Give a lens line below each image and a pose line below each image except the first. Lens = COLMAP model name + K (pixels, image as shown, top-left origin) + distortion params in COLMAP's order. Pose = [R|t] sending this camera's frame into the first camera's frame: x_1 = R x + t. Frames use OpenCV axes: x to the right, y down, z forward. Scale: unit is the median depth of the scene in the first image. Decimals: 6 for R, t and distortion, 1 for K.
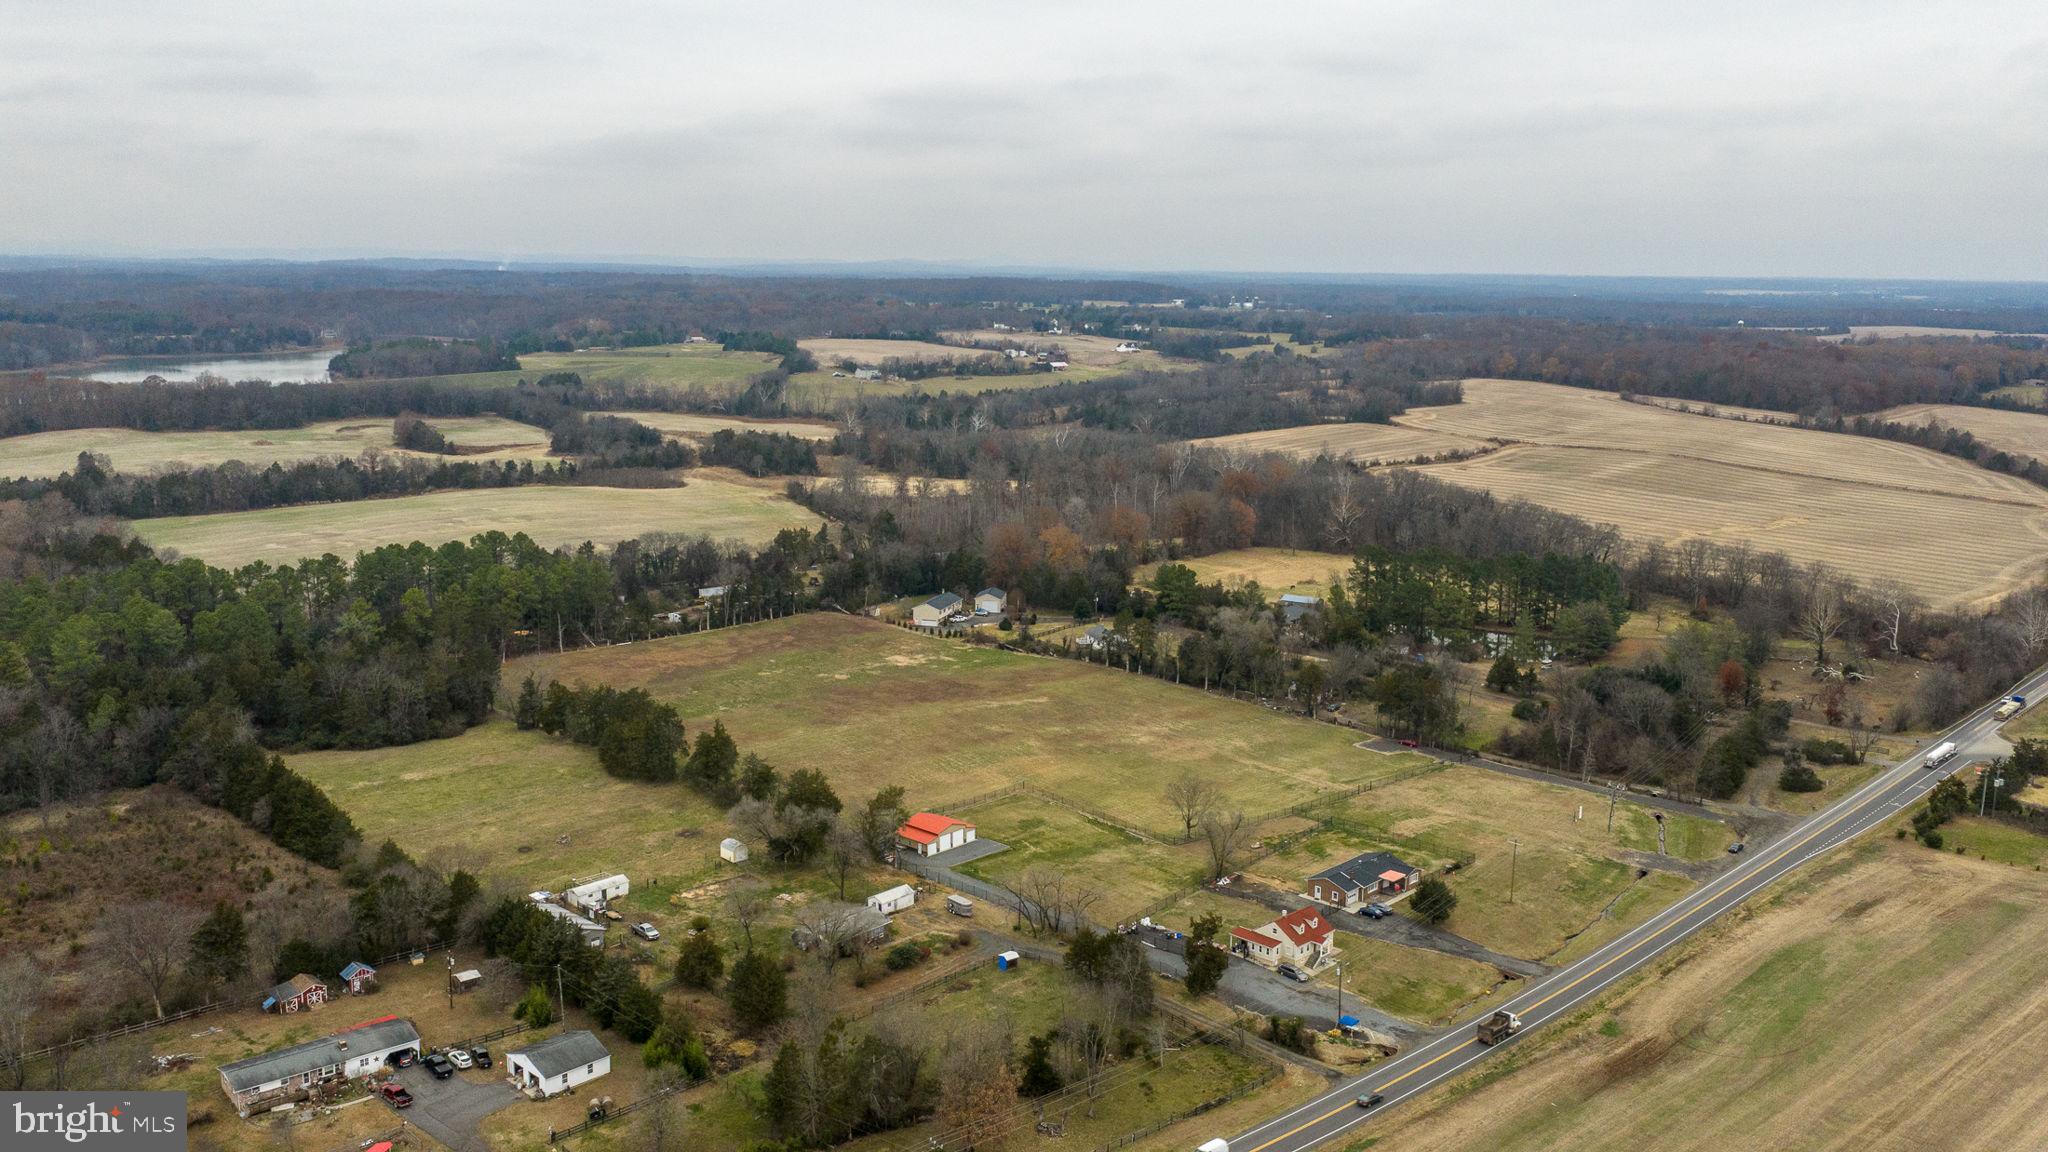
lens RADIAL K [[1685.8, 0, 1024.0], [0, 1685.8, 576.0], [0, 0, 1]] dist [0.029796, -0.059698]
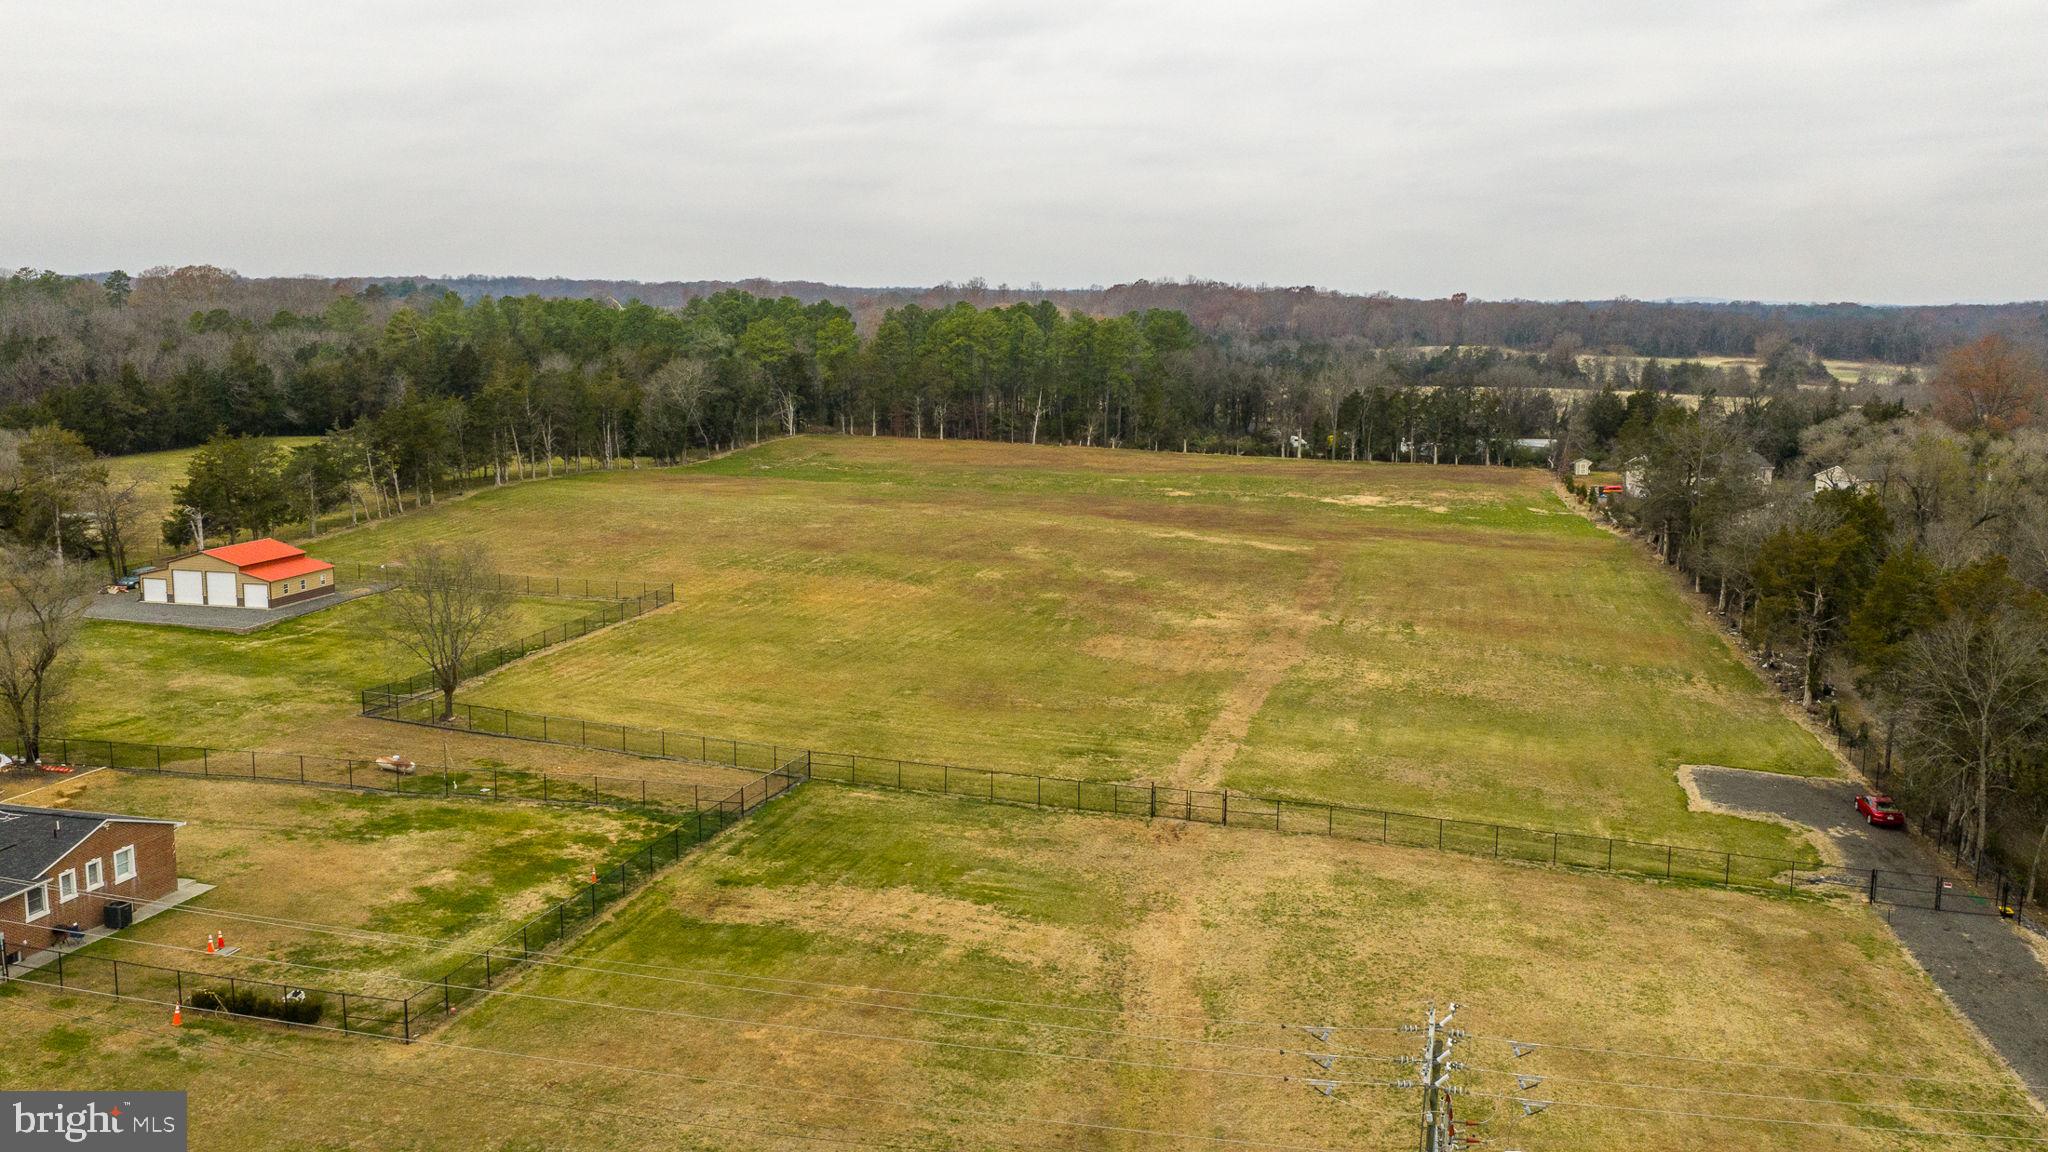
lens RADIAL K [[1685.8, 0, 1024.0], [0, 1685.8, 576.0], [0, 0, 1]] dist [0.029796, -0.059698]
pose [[0.499795, 0.131526, -0.856099, 0.341285], [-0.164202, 0.984867, 0.055448, 0.064852], [0.850437, 0.112861, 0.513828, 0.687827]]
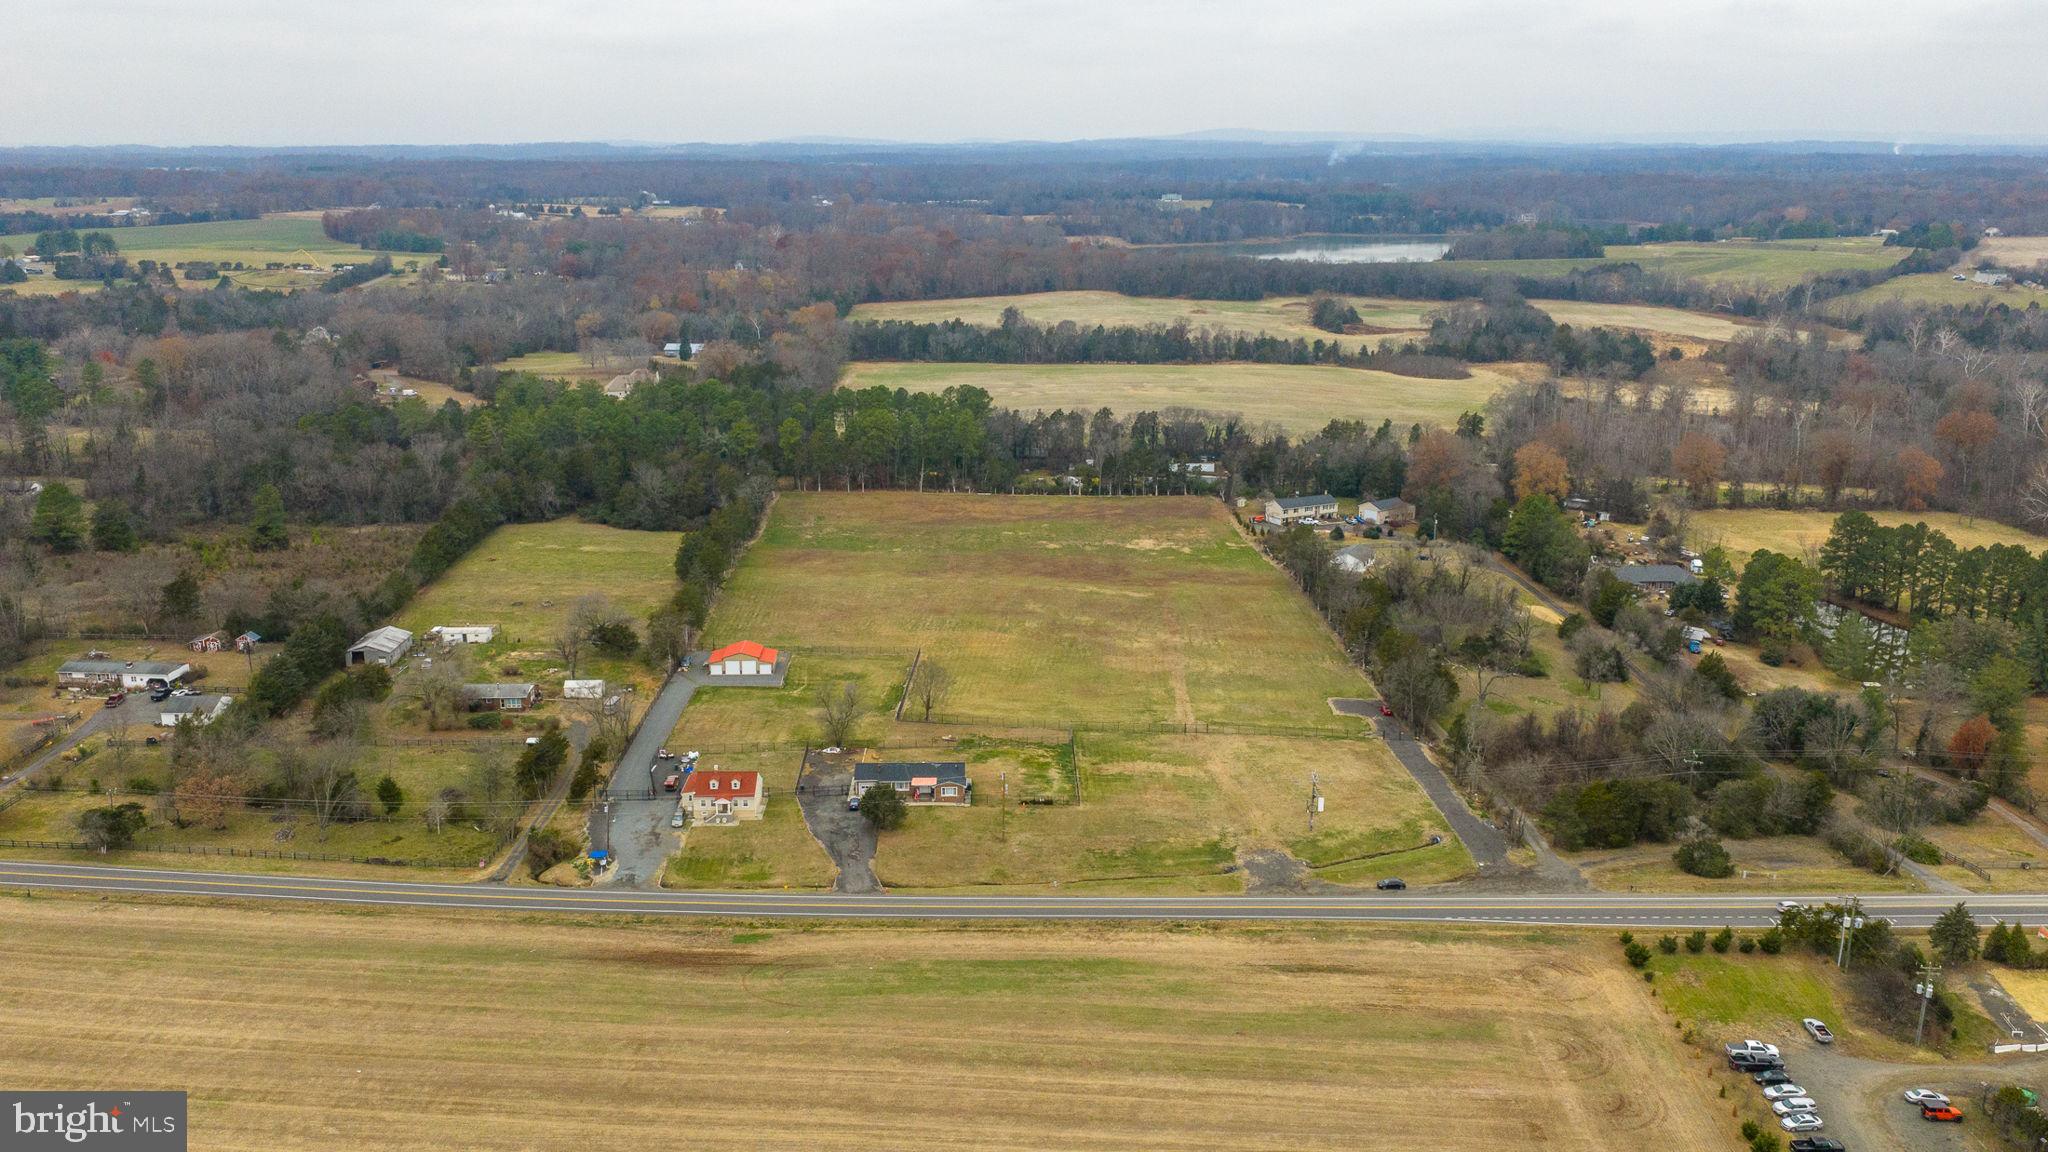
lens RADIAL K [[1743.4, 0, 1024.0], [0, 1743.4, 576.0], [0, 0, 1]] dist [0.033213, -0.070984]
pose [[0.705168, 0.163566, -0.689916, 0.630181], [-0.123663, 0.986486, 0.107480, -0.035730], [0.698173, 0.009525, 0.715866, 0.221667]]
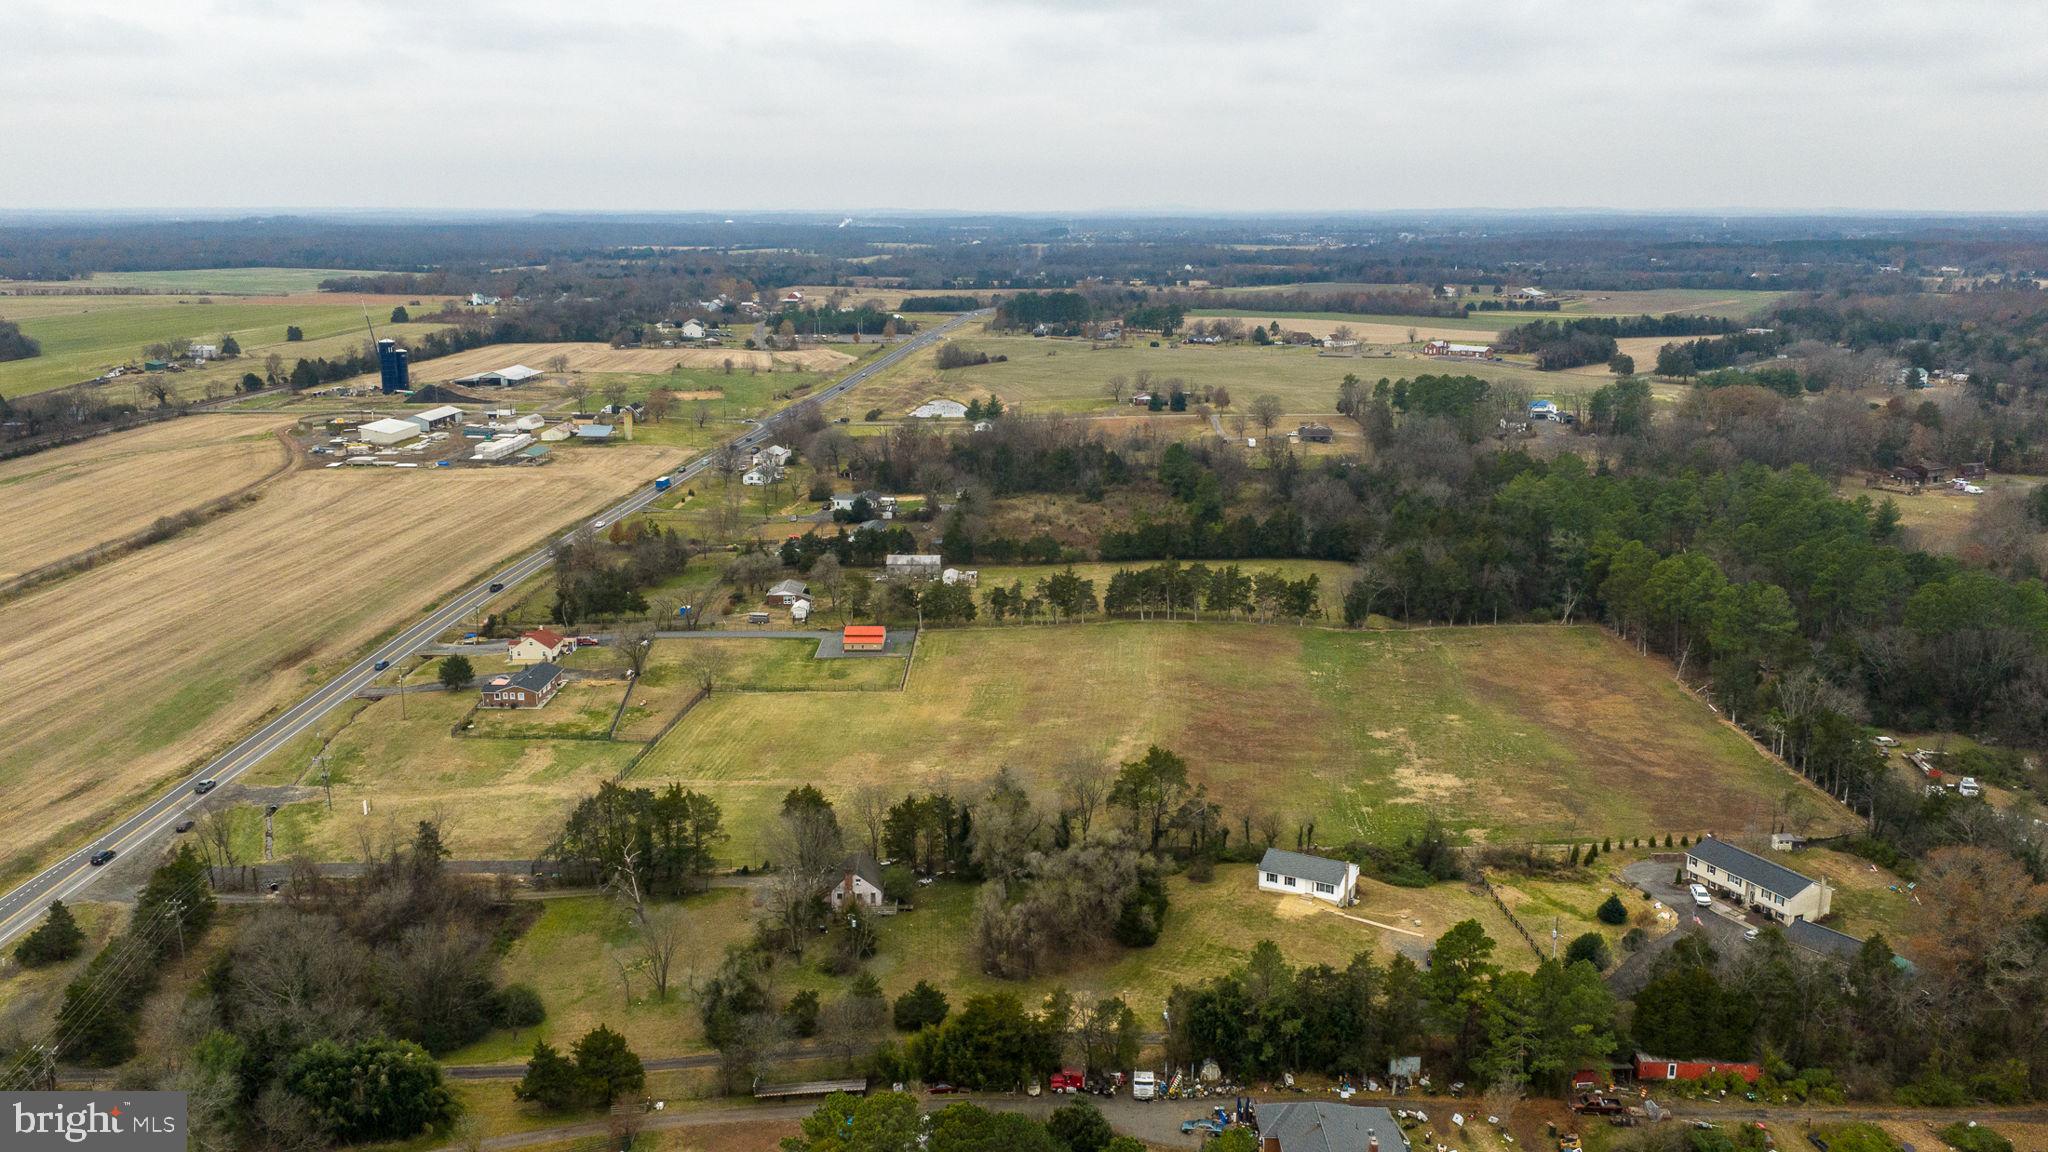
lens RADIAL K [[1685.8, 0, 1024.0], [0, 1685.8, 576.0], [0, 0, 1]] dist [0.029796, -0.059698]
pose [[-0.733784, 0.137595, -0.665304, 0.505985], [-0.129935, 0.932776, 0.336222, -0.242298], [0.666842, 0.333160, -0.666578, 1.390267]]
